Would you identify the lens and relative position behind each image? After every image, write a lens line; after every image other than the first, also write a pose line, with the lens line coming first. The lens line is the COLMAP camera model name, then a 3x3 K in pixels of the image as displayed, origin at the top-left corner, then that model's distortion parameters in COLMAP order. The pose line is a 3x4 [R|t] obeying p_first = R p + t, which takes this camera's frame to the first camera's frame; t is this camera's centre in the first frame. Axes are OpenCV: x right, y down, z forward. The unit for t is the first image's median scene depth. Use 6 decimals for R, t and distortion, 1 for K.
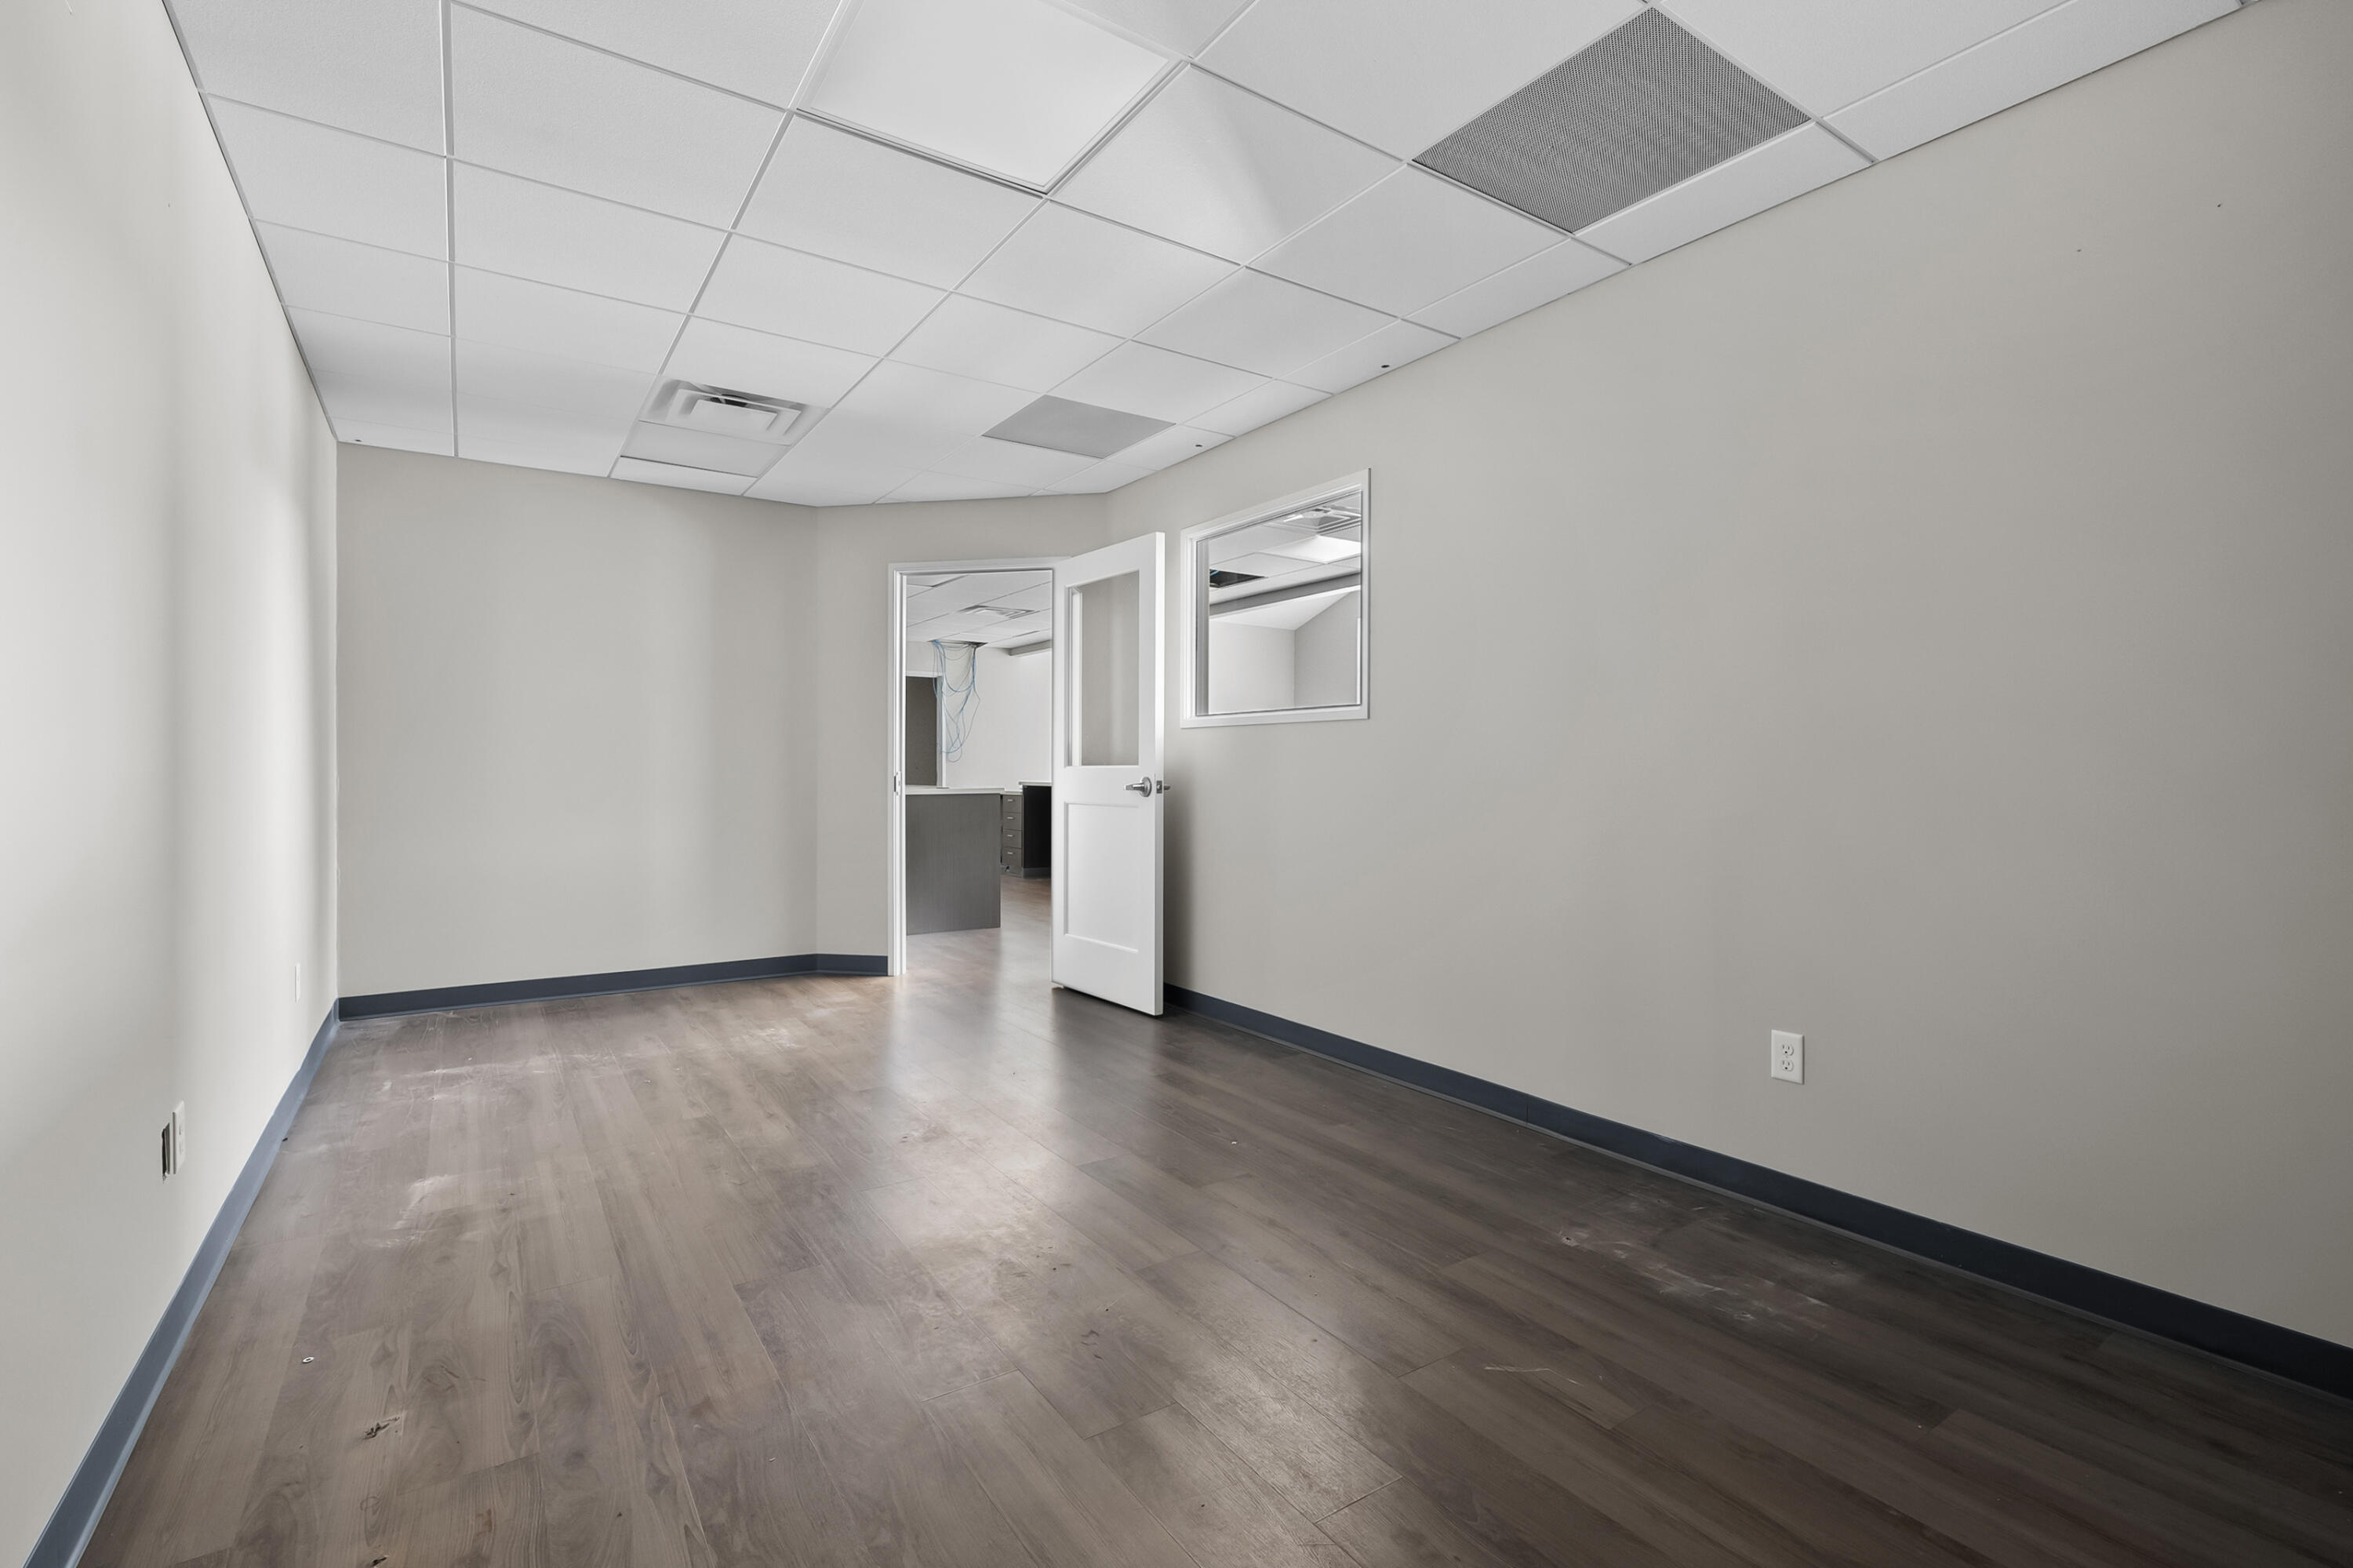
lens RADIAL K [[1070.8, 0, 1178.1], [0, 1070.8, 778.9], [0, 0, 1]] dist [-0.001716, 0.000272]
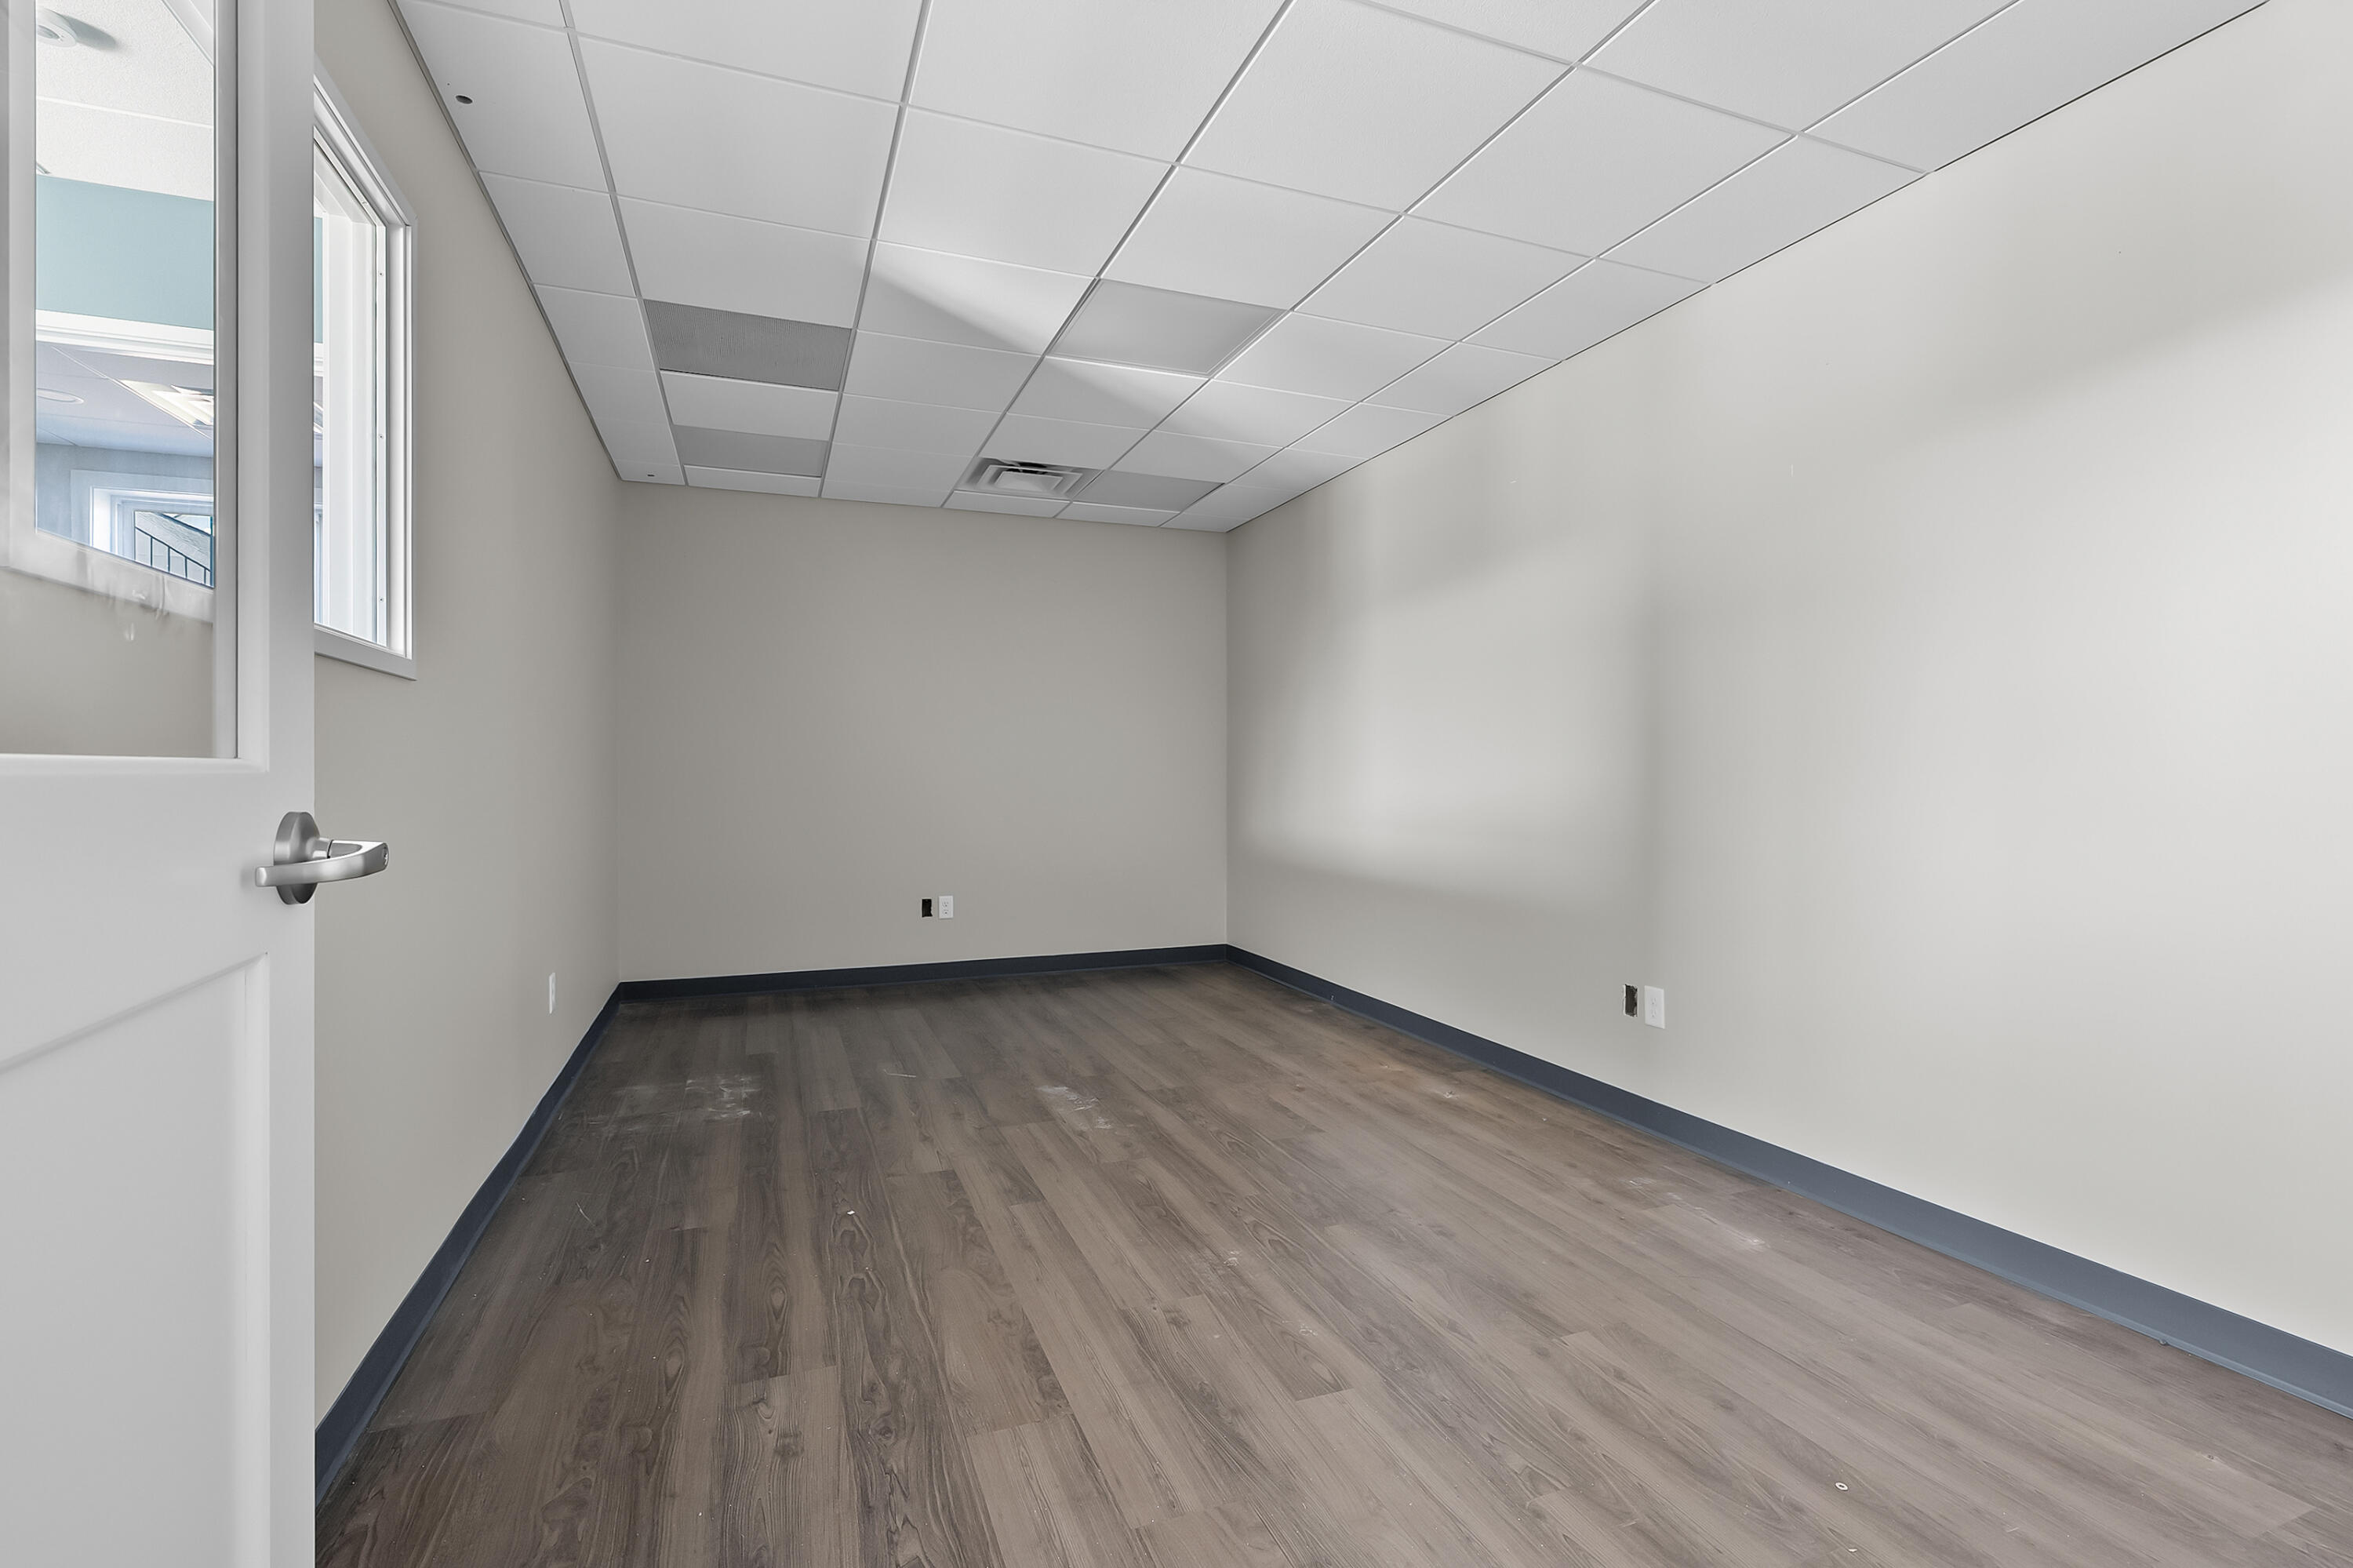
lens RADIAL K [[1070.8, 0, 1178.5], [0, 1070.8, 777.5], [0, 0, 1]] dist [-0.001716, 0.000272]
pose [[-0.975616, -0.004548, 0.219438, -0.468001], [-0.002394, 0.999946, 0.010081, -0.017771], [-0.219472, 0.009310, -0.975574, 2.139082]]
